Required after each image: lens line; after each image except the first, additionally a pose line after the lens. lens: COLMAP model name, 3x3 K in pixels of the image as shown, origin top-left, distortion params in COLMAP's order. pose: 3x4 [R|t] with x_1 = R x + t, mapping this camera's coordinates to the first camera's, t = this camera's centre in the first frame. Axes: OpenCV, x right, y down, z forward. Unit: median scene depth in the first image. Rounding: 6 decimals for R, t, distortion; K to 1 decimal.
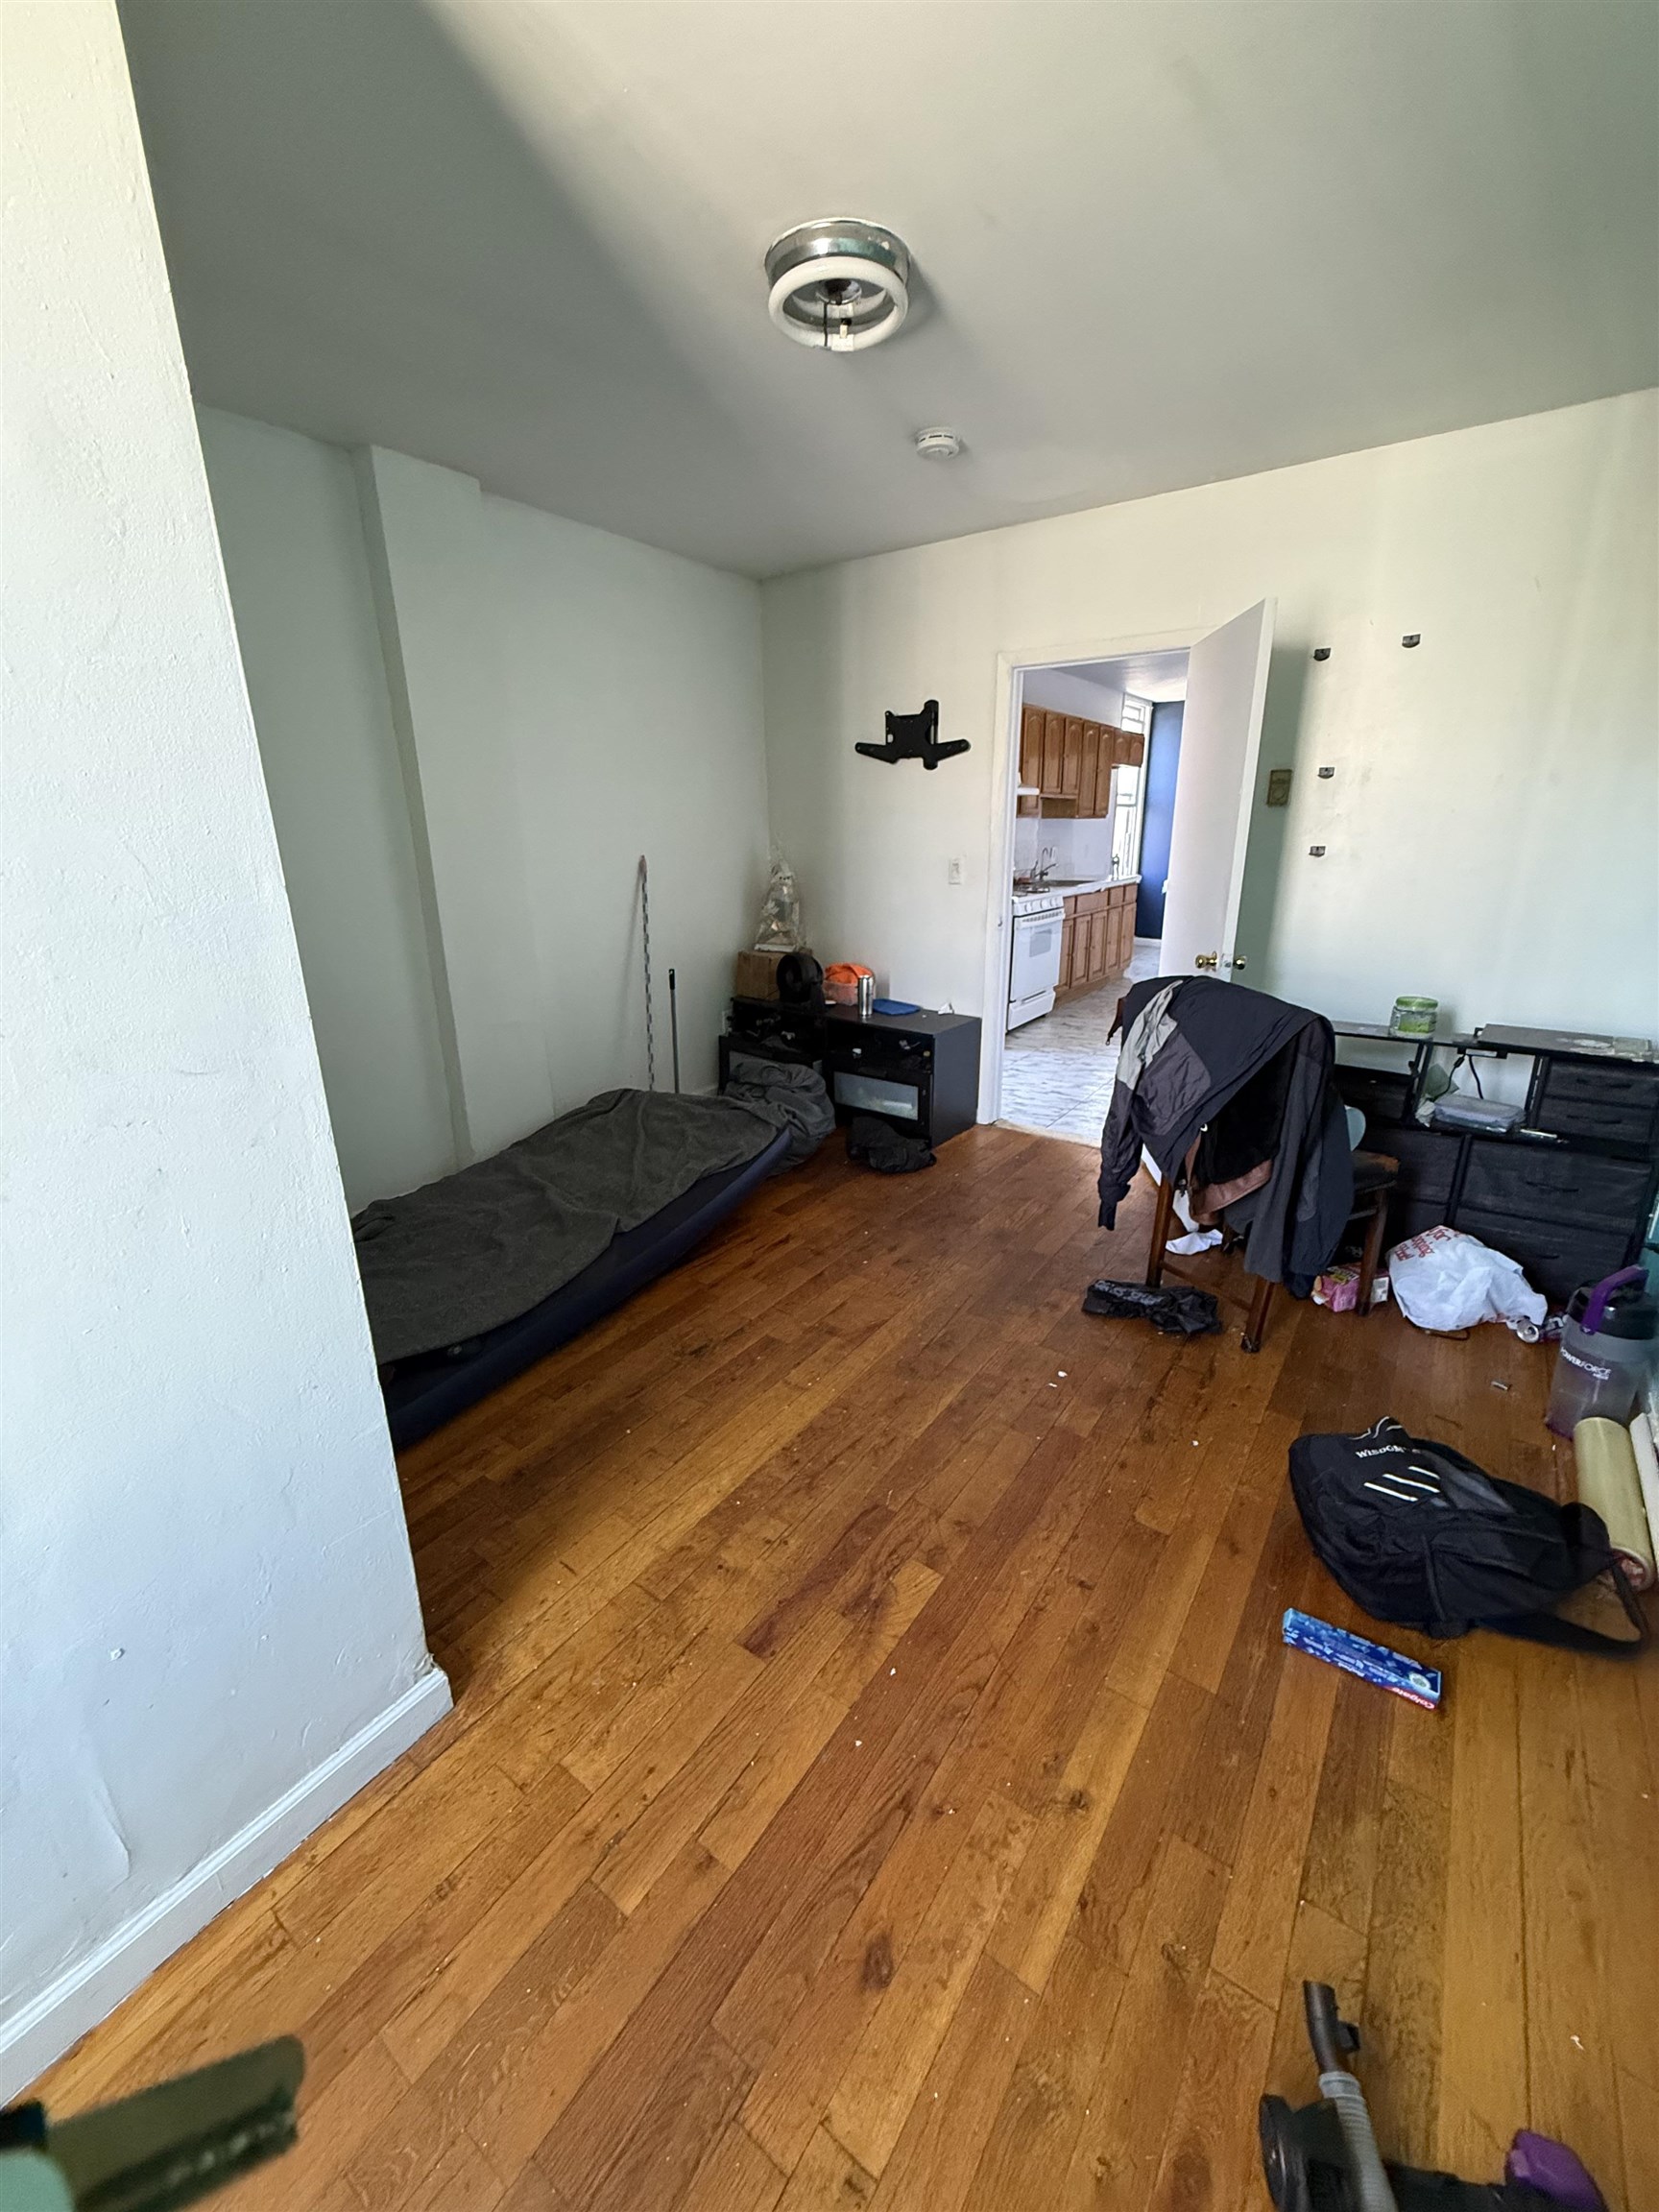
lens RADIAL K [[876.7, 0, 838.6], [0, 876.7, 1095.1], [0, 0, 1]] dist [-0.000577, 0.000015]
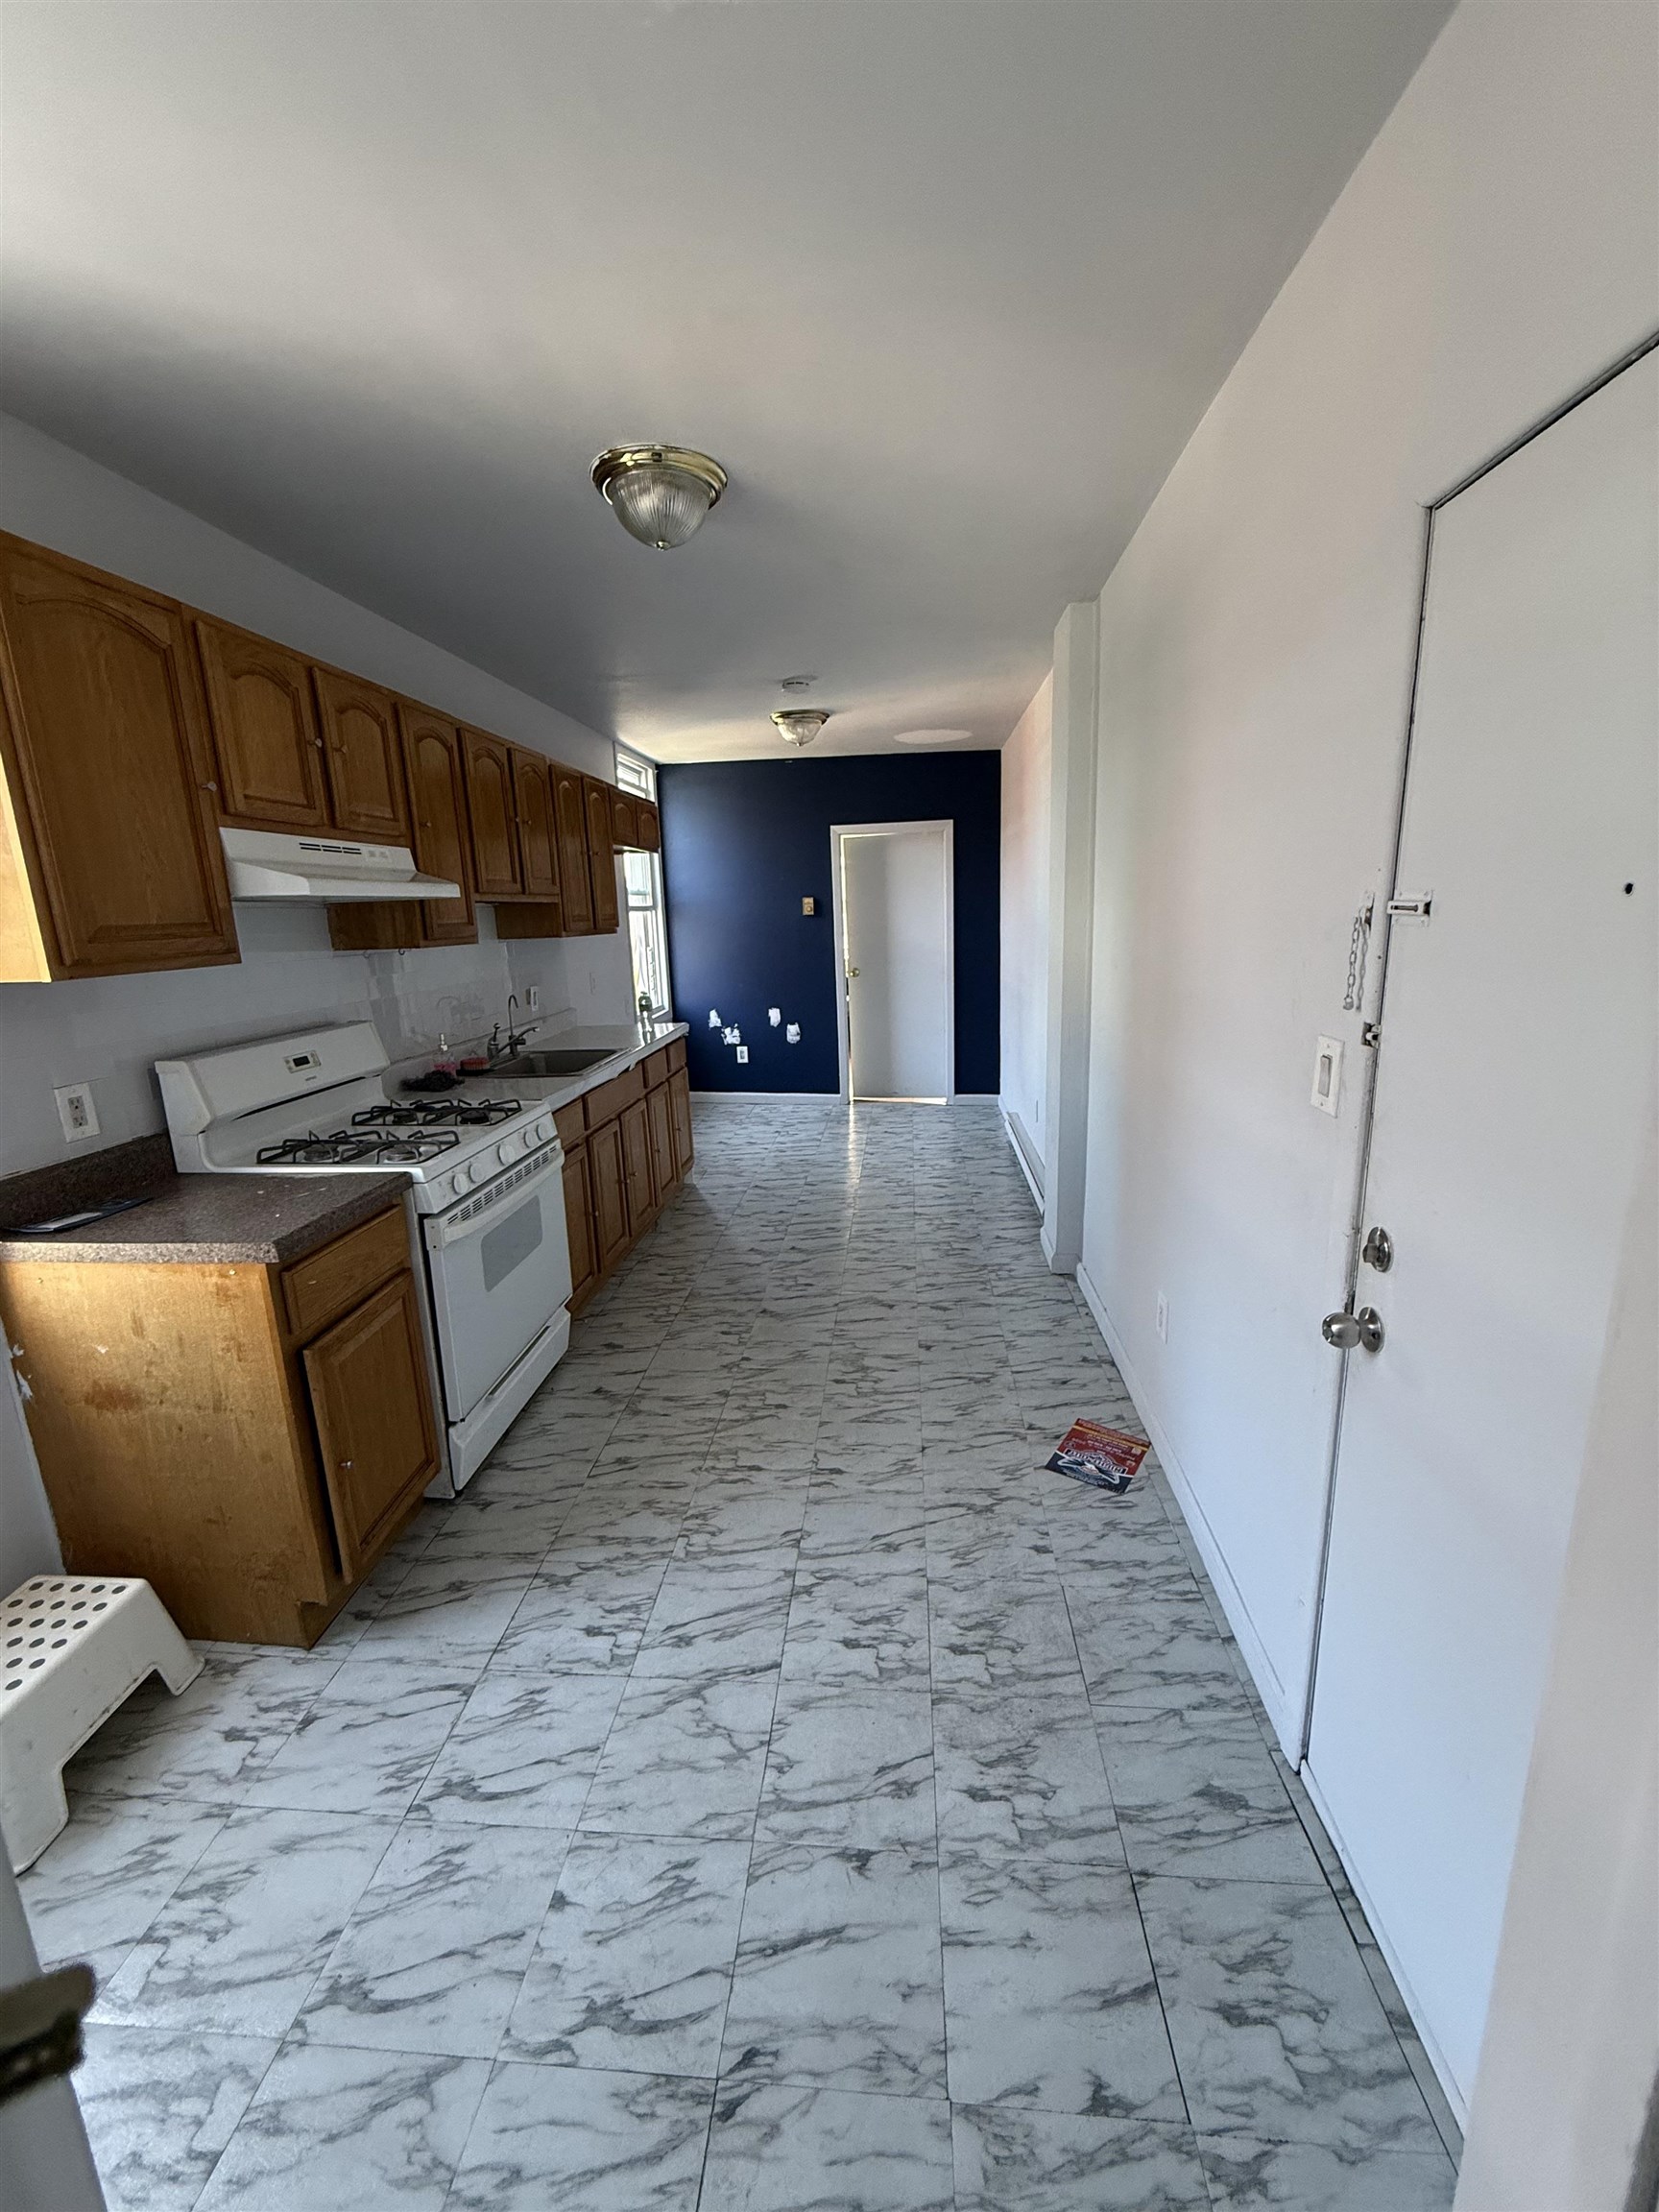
lens RADIAL K [[876.7, 0, 838.6], [0, 876.7, 1095.1], [0, 0, 1]] dist [-0.000577, 0.000015]
pose [[0.860932, -0.119812, 0.494410, 0.154421], [0.169994, 0.983759, -0.057620, -0.178384], [-0.479476, 0.133653, 0.867317, 0.515828]]
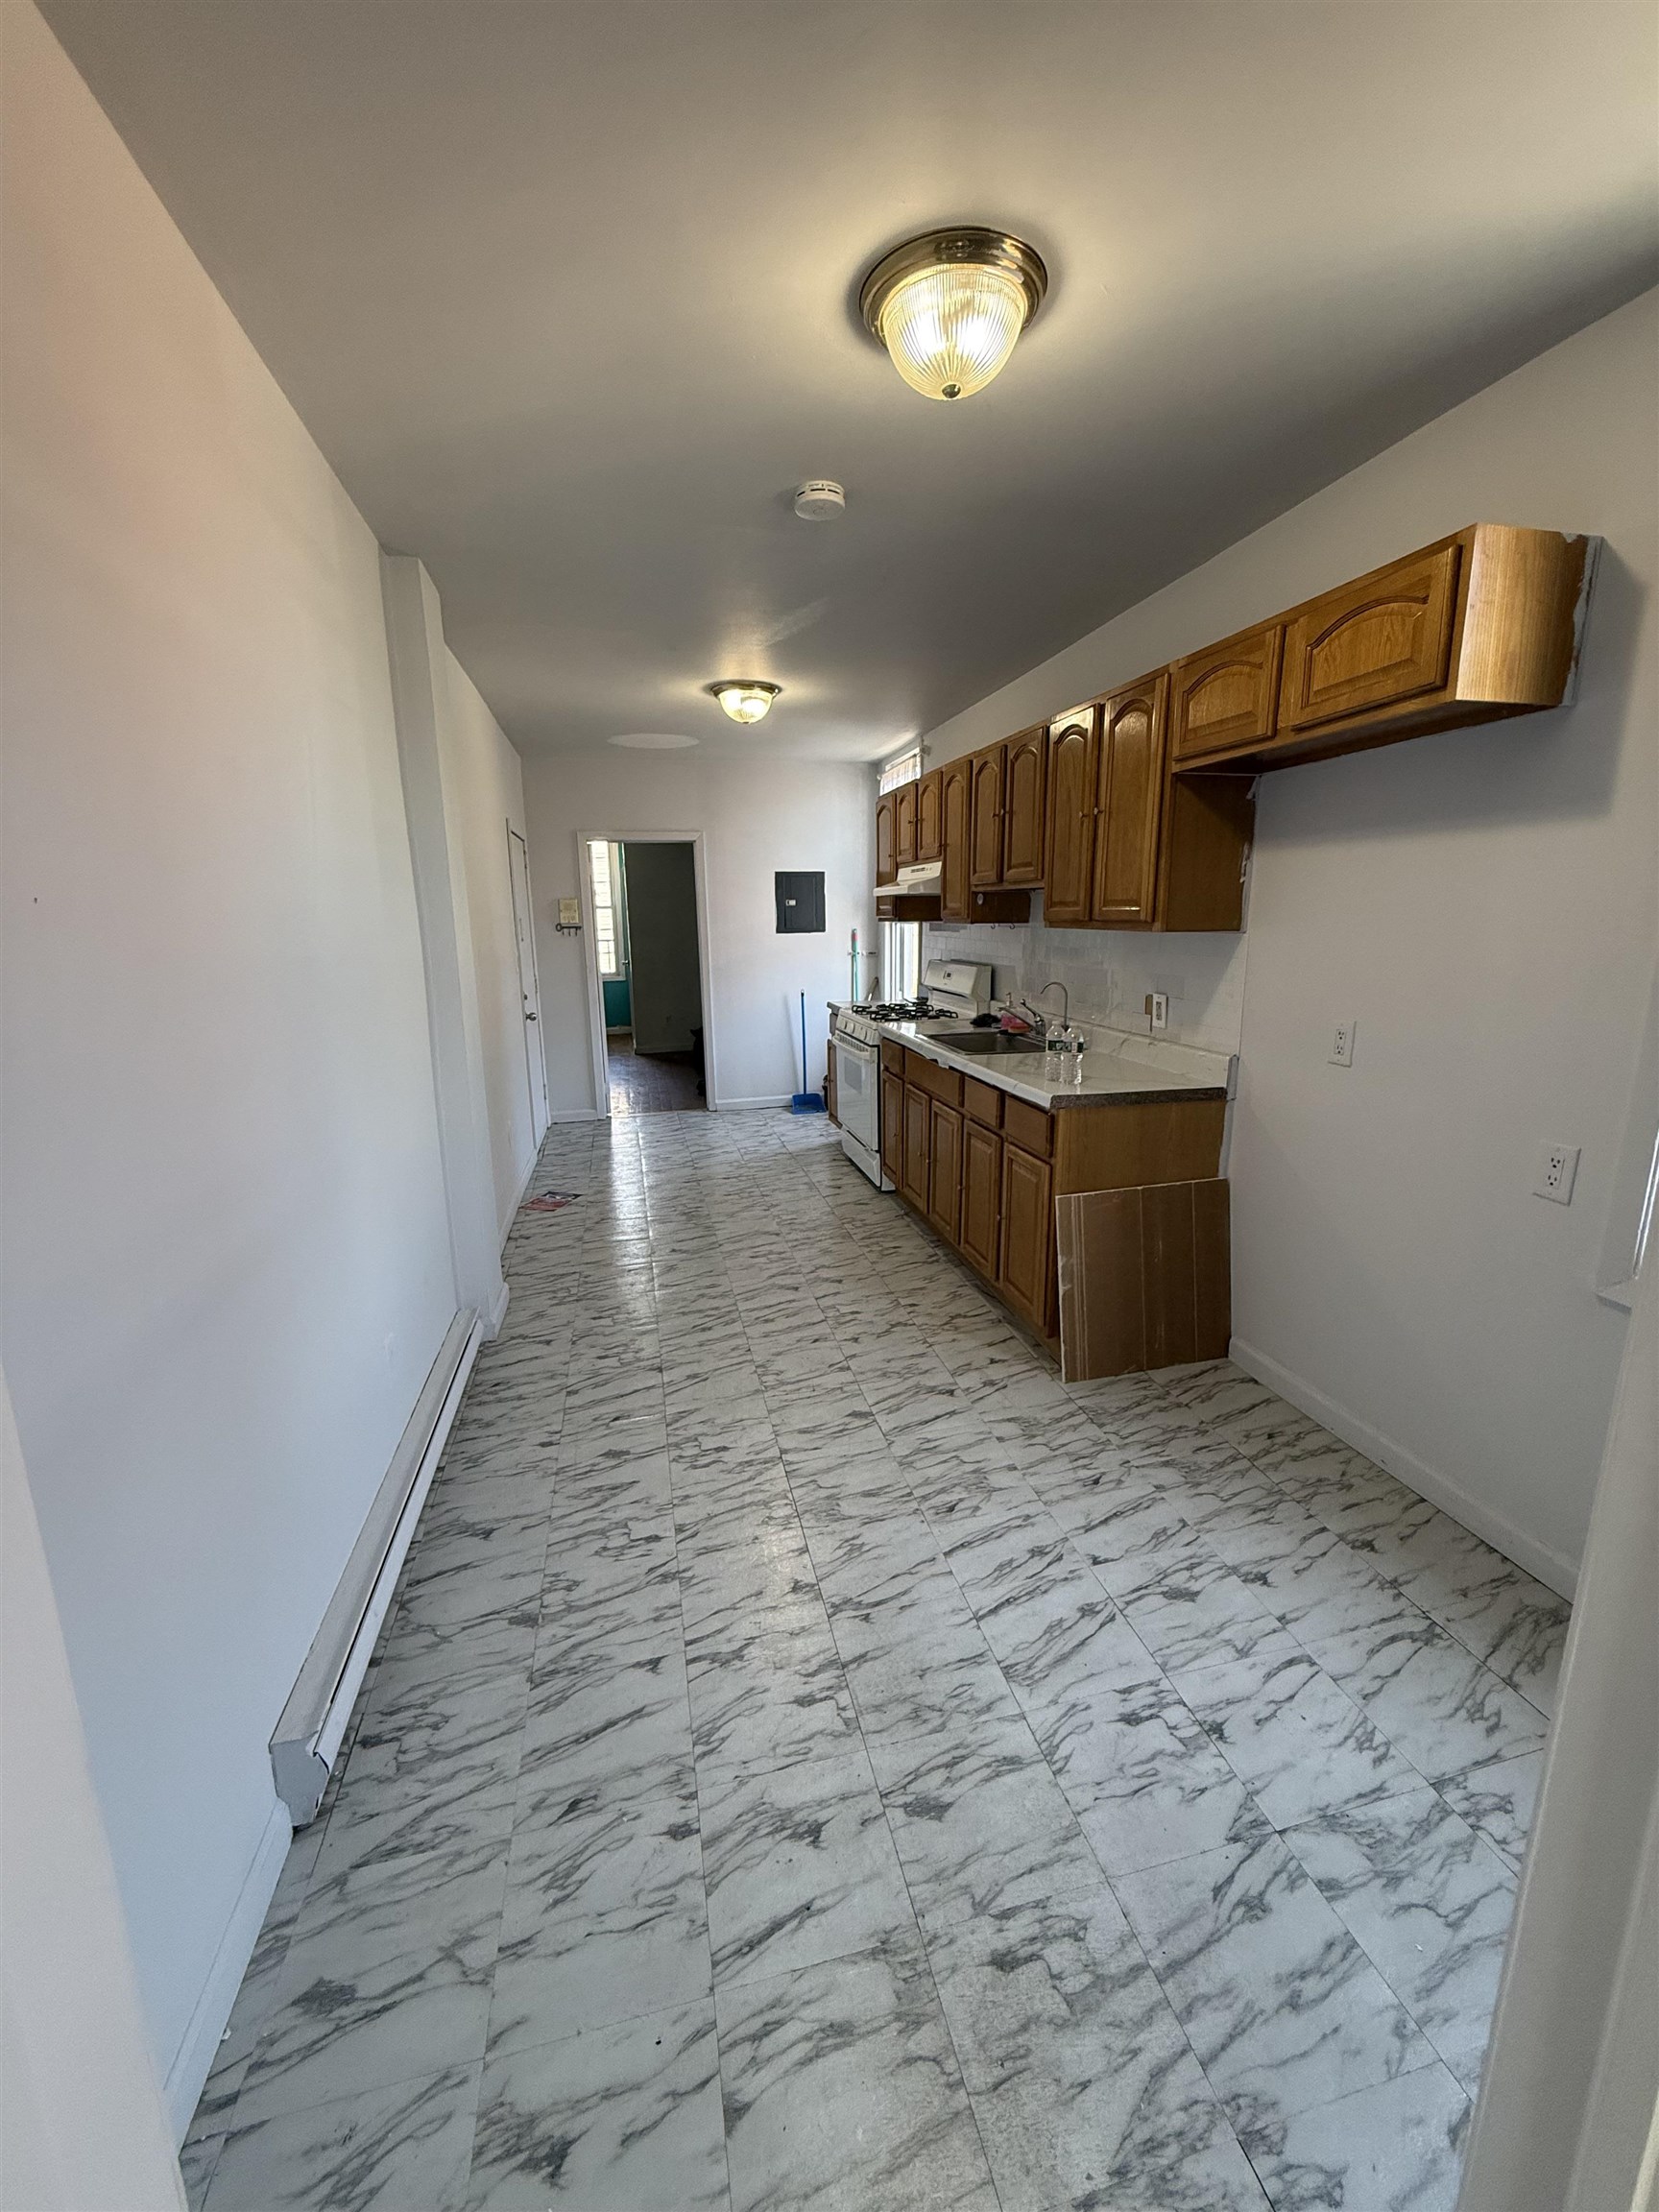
lens RADIAL K [[876.7, 0, 838.6], [0, 876.7, 1095.1], [0, 0, 1]] dist [-0.000577, 0.000015]
pose [[-0.661305, 0.175030, -0.729411, 0.773528], [-0.201152, 0.895402, 0.397232, -0.442275], [0.722644, 0.409414, -0.556926, 1.347723]]
